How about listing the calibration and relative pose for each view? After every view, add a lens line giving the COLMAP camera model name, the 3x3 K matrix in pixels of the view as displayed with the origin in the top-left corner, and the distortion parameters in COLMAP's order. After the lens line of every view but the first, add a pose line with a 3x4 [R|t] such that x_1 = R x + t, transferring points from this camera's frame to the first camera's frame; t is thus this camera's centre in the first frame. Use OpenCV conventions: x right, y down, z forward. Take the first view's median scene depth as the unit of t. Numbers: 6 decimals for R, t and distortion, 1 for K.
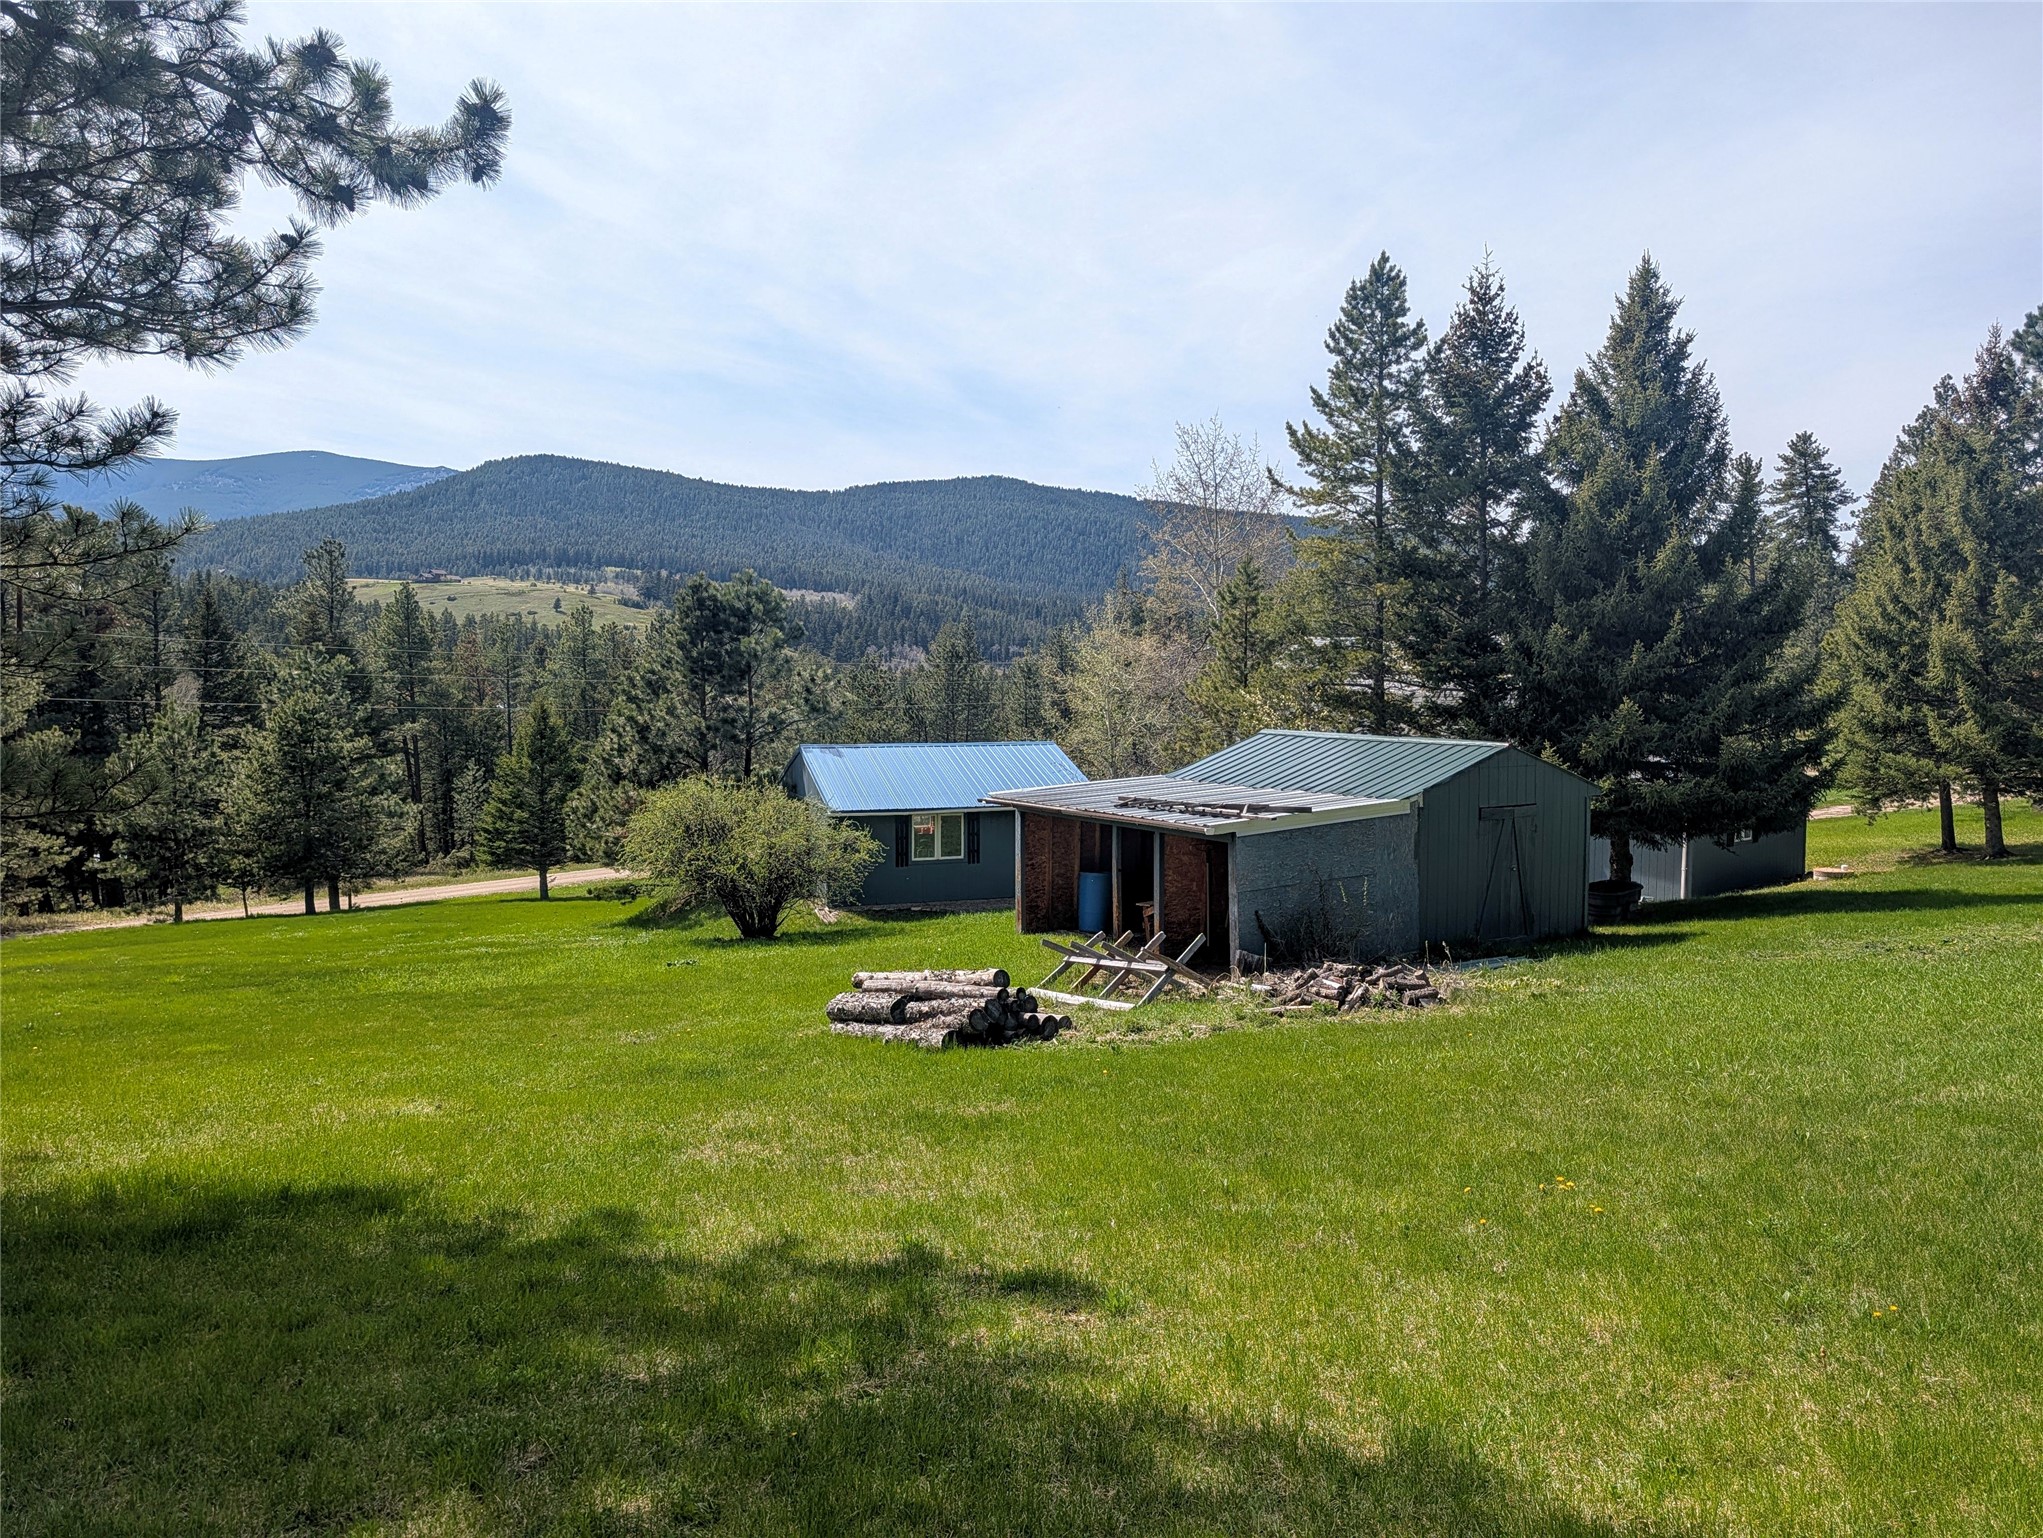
lens RADIAL K [[1456.8, 0, 1023.7], [0, 1456.8, 758.7], [0, 0, 1]] dist [0.031726, -0.032544]
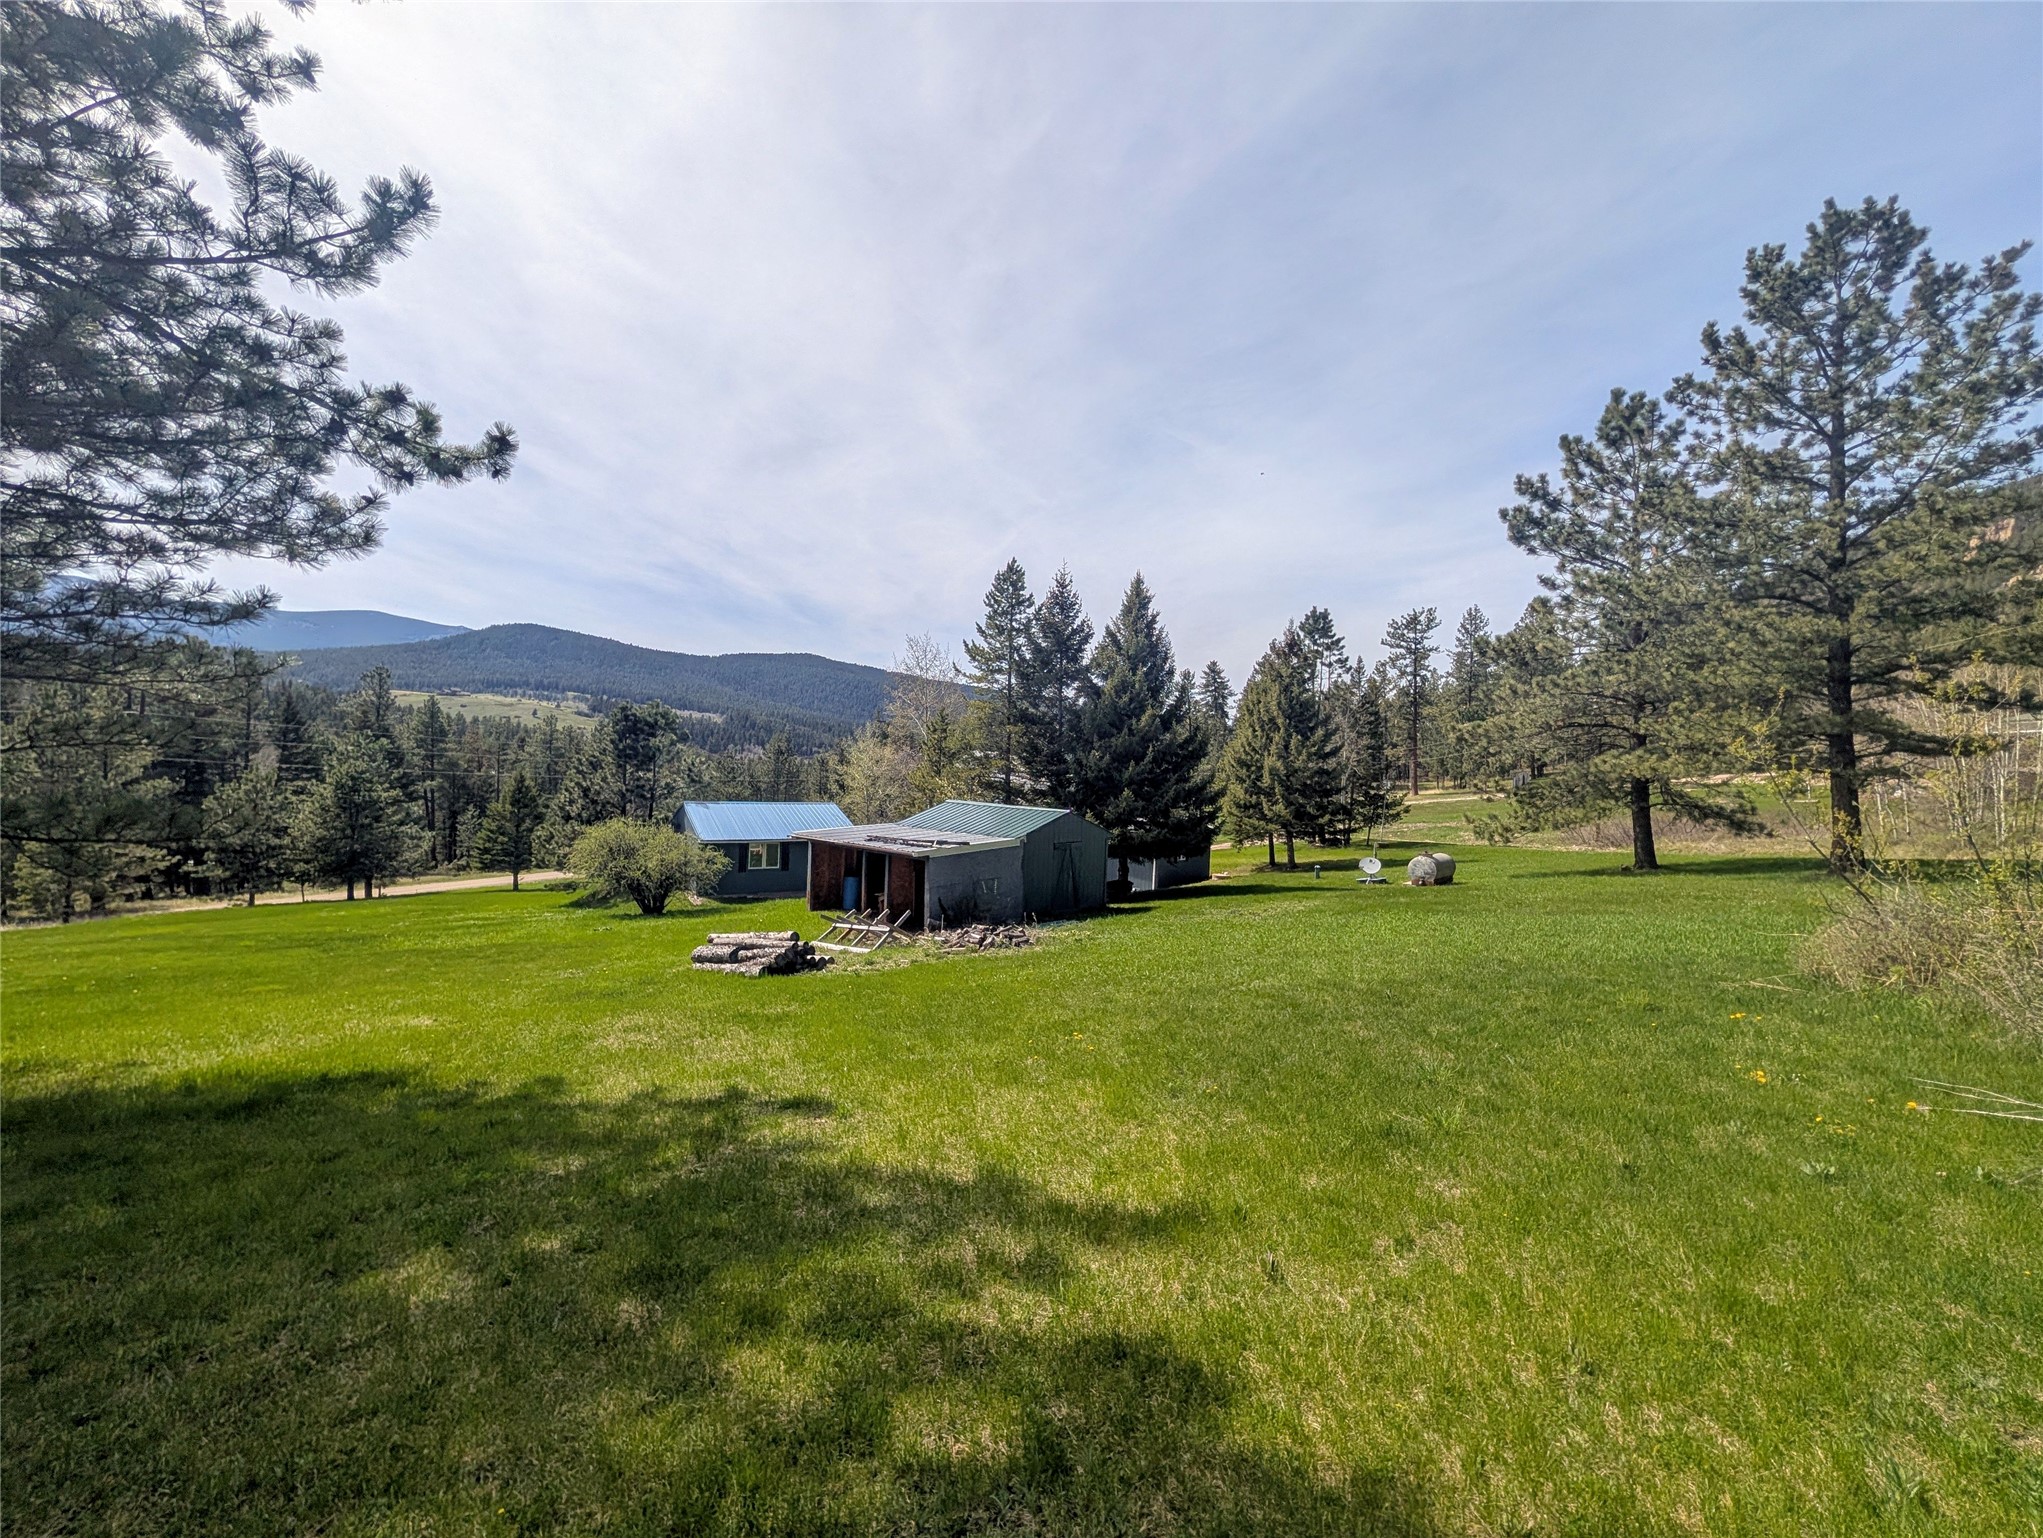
lens RADIAL K [[788.8, 0, 1013.6], [0, 788.8, 769.0], [0, 0, 1]] dist [-0.003267, 0.000494]
pose [[0.970638, 0.034302, 0.238085, 0.007986], [-0.020995, 0.998084, -0.058207, -0.004457], [-0.239625, 0.051499, 0.969499, -0.020353]]
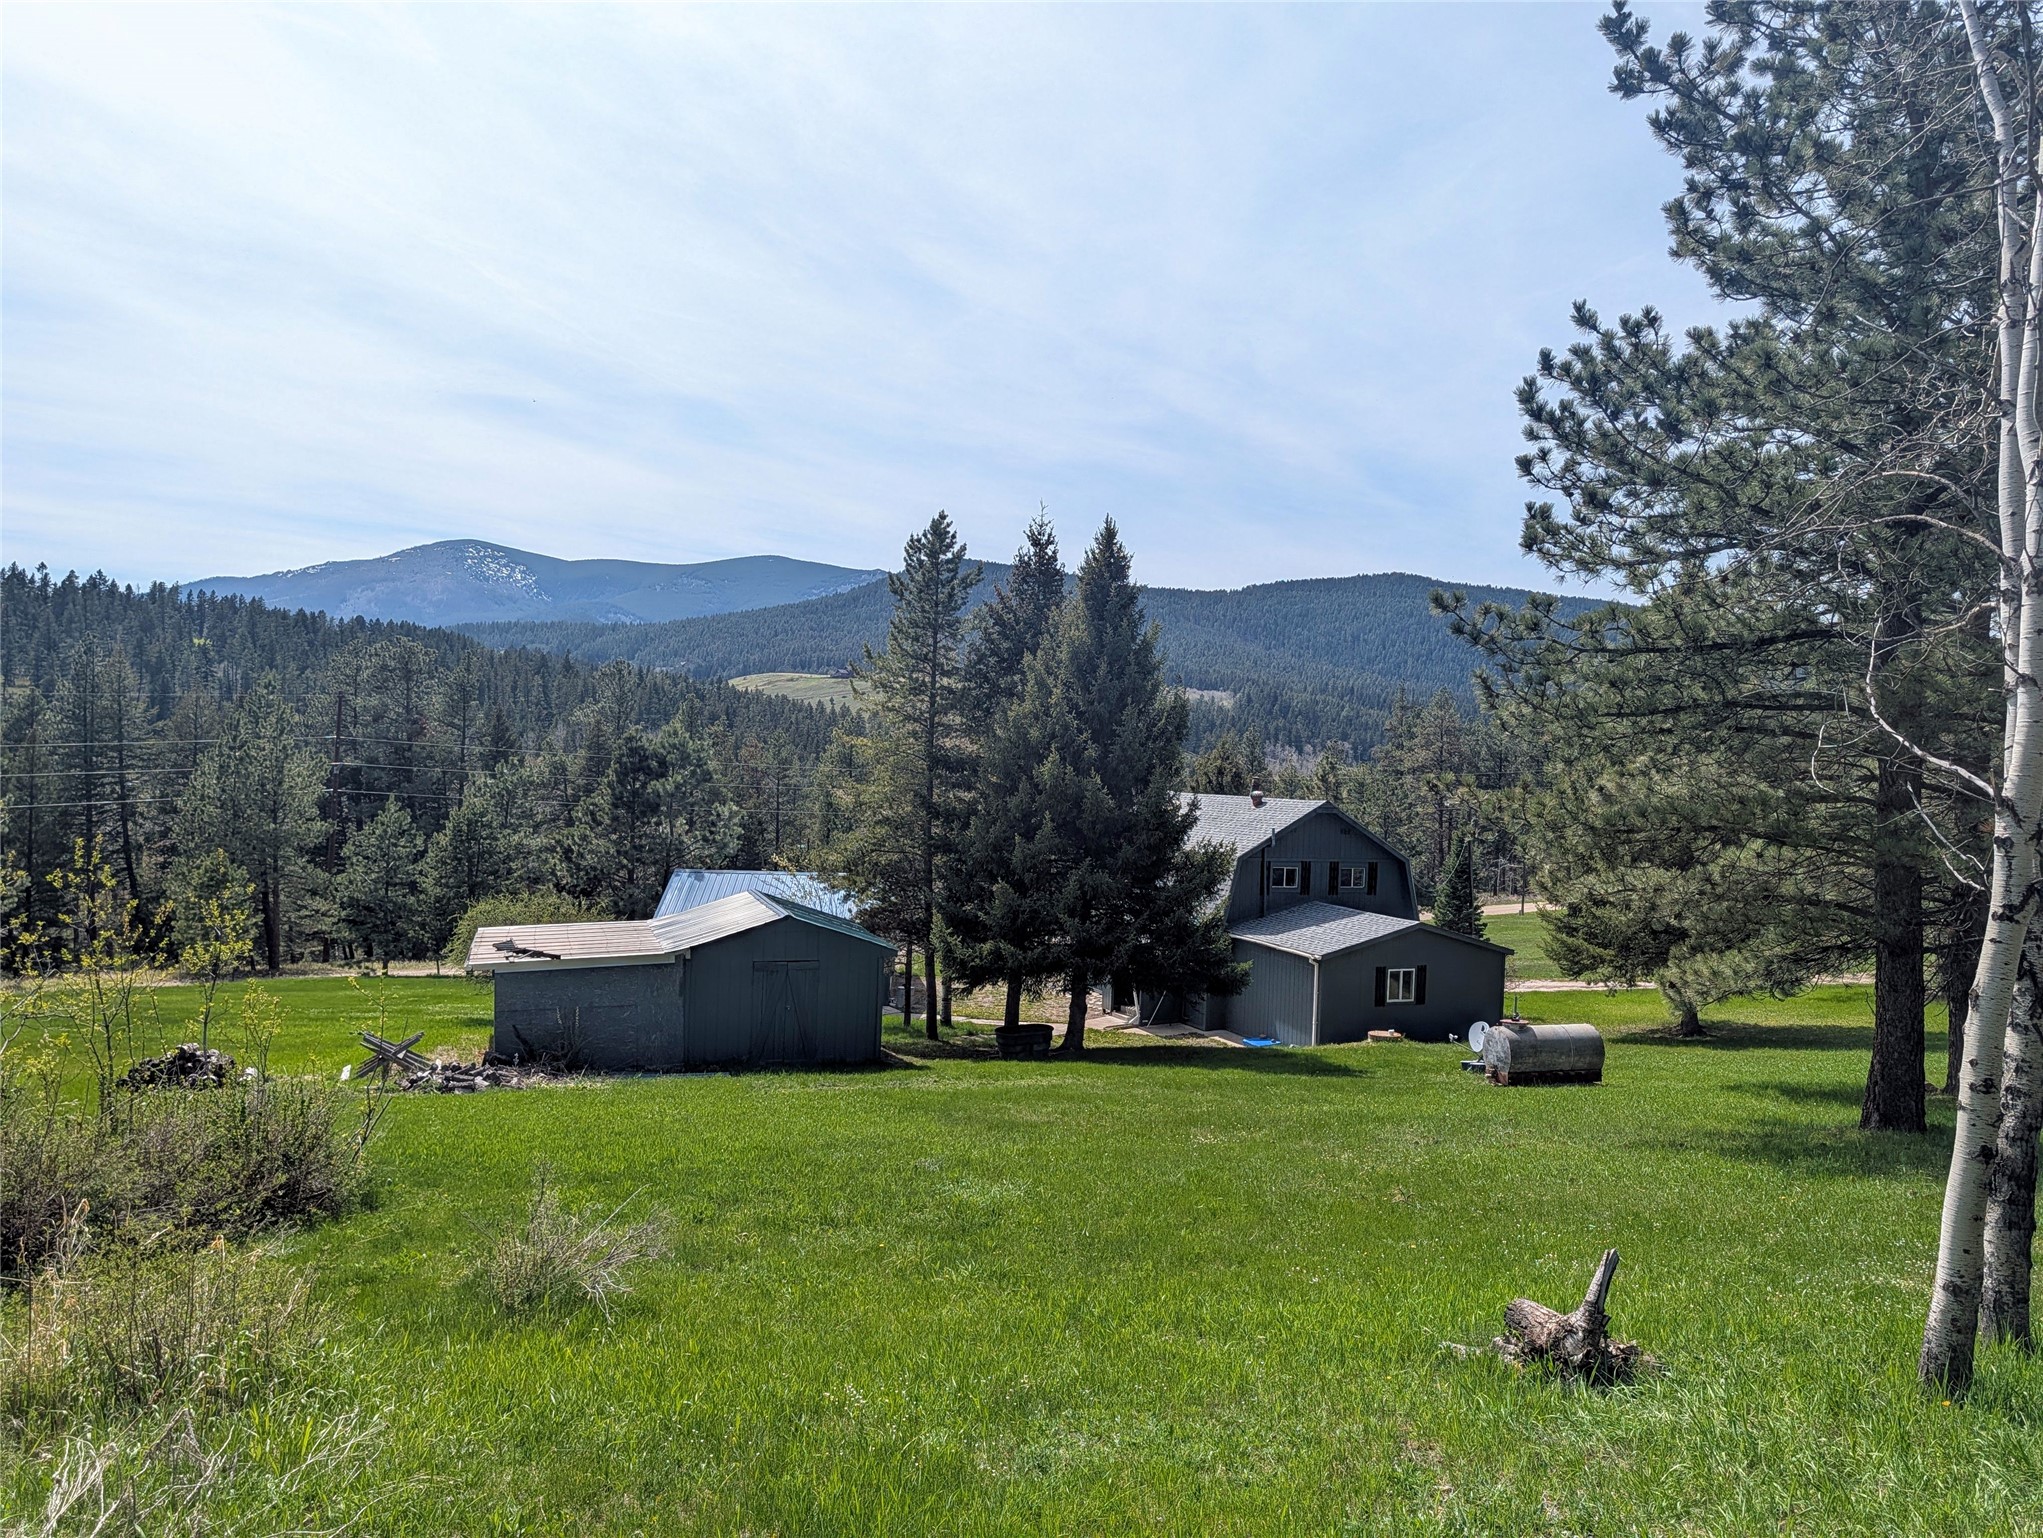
lens RADIAL K [[1456.8, 0, 1037.8], [0, 1456.8, 778.1], [0, 0, 1]] dist [0.031726, -0.032544]
pose [[0.962384, 0.032064, -0.269795, 1.299627], [-0.045718, 0.997964, -0.044477, -0.124215], [0.267819, 0.055139, 0.961890, -0.337681]]
